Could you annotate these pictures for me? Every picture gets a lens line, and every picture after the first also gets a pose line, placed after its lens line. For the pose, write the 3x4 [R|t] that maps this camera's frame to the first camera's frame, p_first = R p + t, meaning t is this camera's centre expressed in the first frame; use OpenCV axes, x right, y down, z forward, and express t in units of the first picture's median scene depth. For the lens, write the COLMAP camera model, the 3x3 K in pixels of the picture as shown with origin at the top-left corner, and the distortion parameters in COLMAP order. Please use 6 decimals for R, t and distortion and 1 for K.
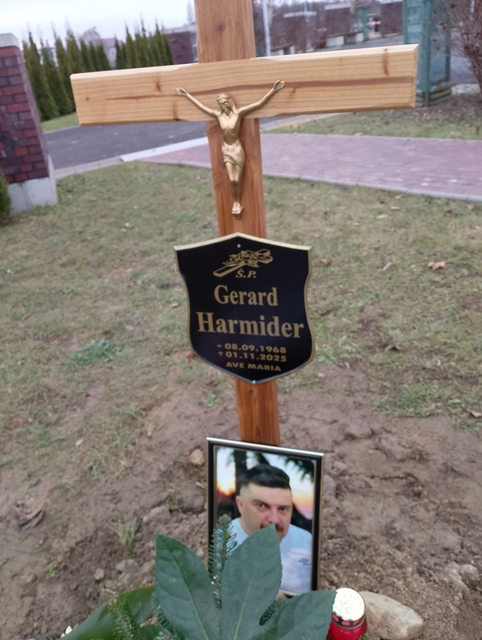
lens RADIAL K [[516.7, 0, 239.8], [0, 516.7, 310.9], [0, 0, 1]] dist [0.053641, -0.070769]
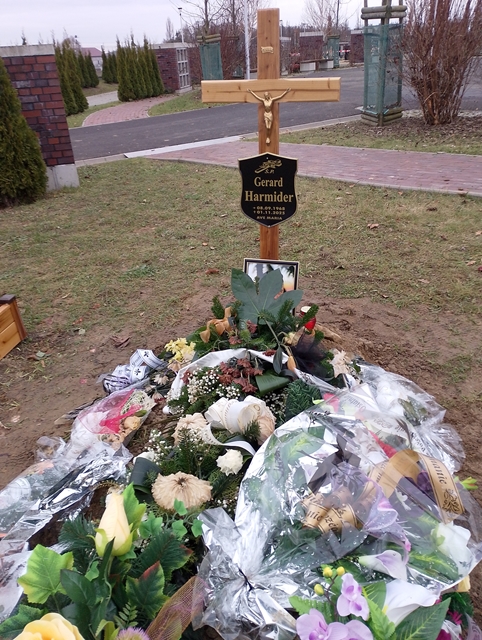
lens RADIAL K [[521.1, 0, 241.0], [0, 521.1, 320.0], [0, 0, 1]] dist [0.047205, -0.001595]
pose [[0.997190, 0.031540, 0.067947, -0.090658], [-0.030230, 0.999338, -0.020224, 0.230633], [-0.068540, 0.018113, 0.997484, -0.471039]]
